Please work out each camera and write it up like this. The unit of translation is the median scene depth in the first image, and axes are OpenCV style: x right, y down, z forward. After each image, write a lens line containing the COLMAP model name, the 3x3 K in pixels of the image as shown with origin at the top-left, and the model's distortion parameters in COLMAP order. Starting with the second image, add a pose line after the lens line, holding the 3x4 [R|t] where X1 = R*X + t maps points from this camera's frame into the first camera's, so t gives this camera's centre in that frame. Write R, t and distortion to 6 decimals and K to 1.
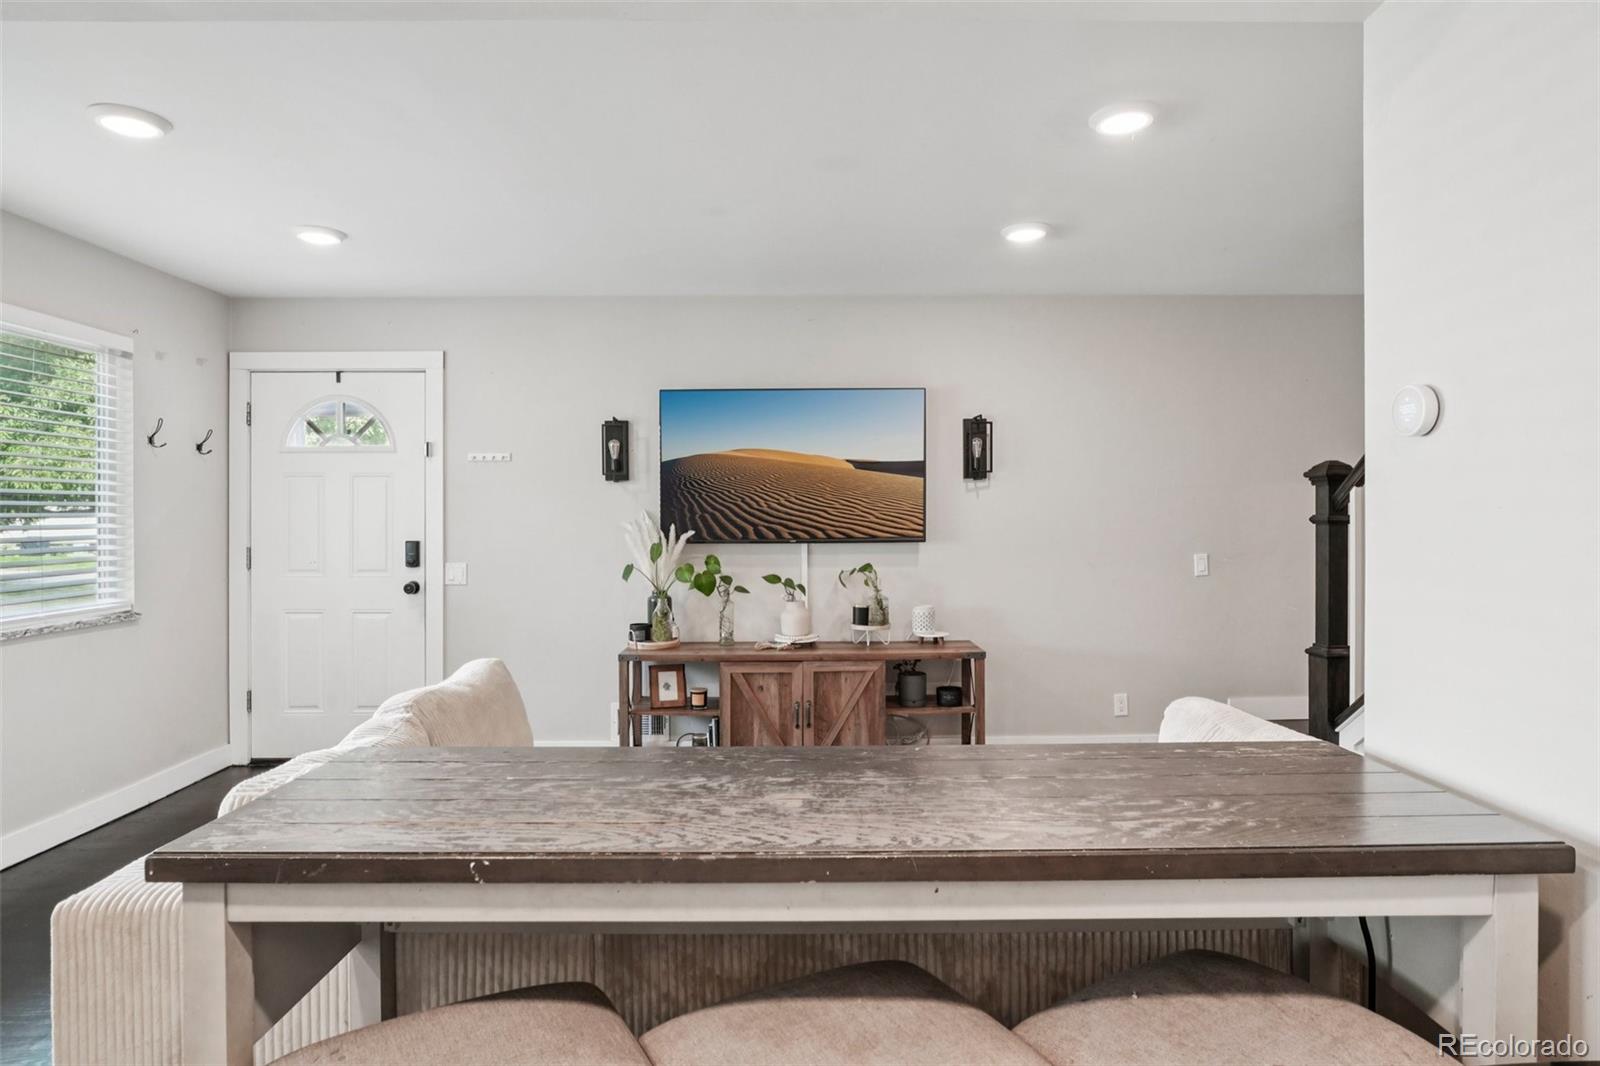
lens RADIAL K [[880.9, 0, 802.1], [0, 880.9, 517.8], [0, 0, 1]] dist [-0.020052, 0.000840]
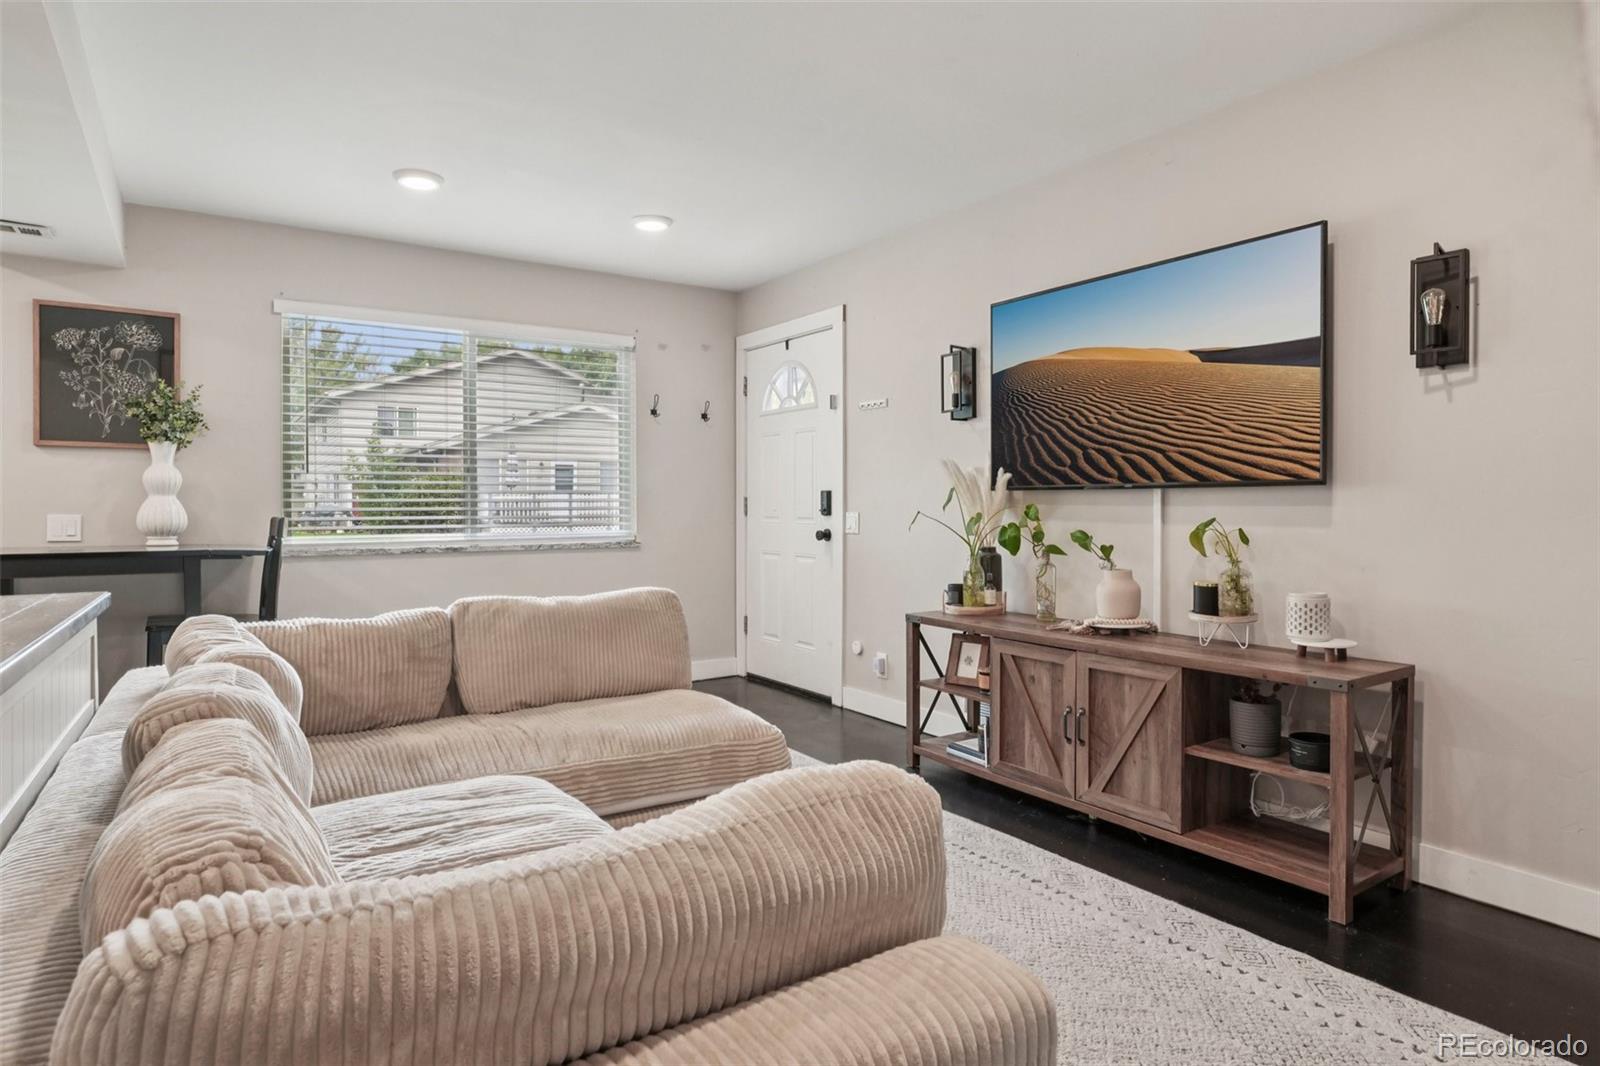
lens RADIAL K [[899.0, 0, 780.9], [0, 899.0, 528.8], [0, 0, 1]] dist [-0.003853, 0.000026]
pose [[0.535450, 0.027737, -0.844111, 0.457328], [-0.000836, 0.999477, 0.032311, 0.038501], [0.844566, -0.016595, 0.535194, 0.386622]]
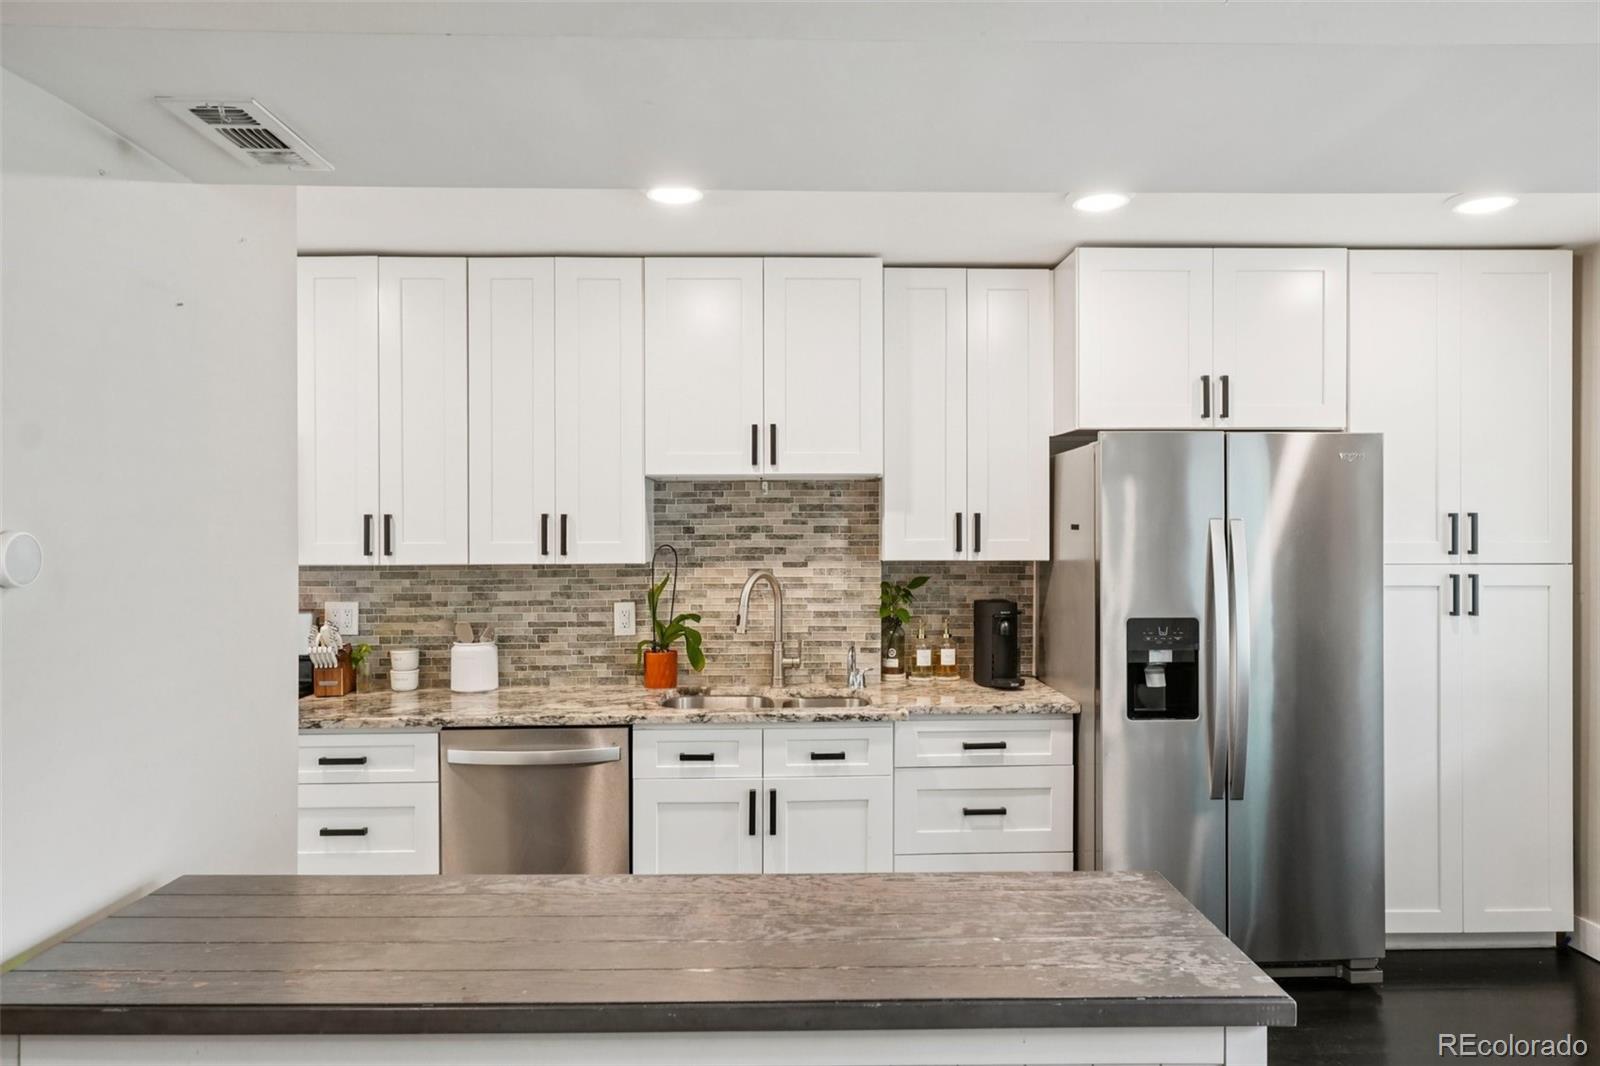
lens RADIAL K [[1009.7, 0, 796.0], [0, 1009.7, 535.4], [0, 0, 1]] dist [-0.022163, 0.070508]
pose [[-0.999961, 0.008456, 0.002429, -0.036923], [0.008455, 0.999964, -0.000450, -0.043637], [-0.002433, -0.000429, -0.999997, 0.634059]]
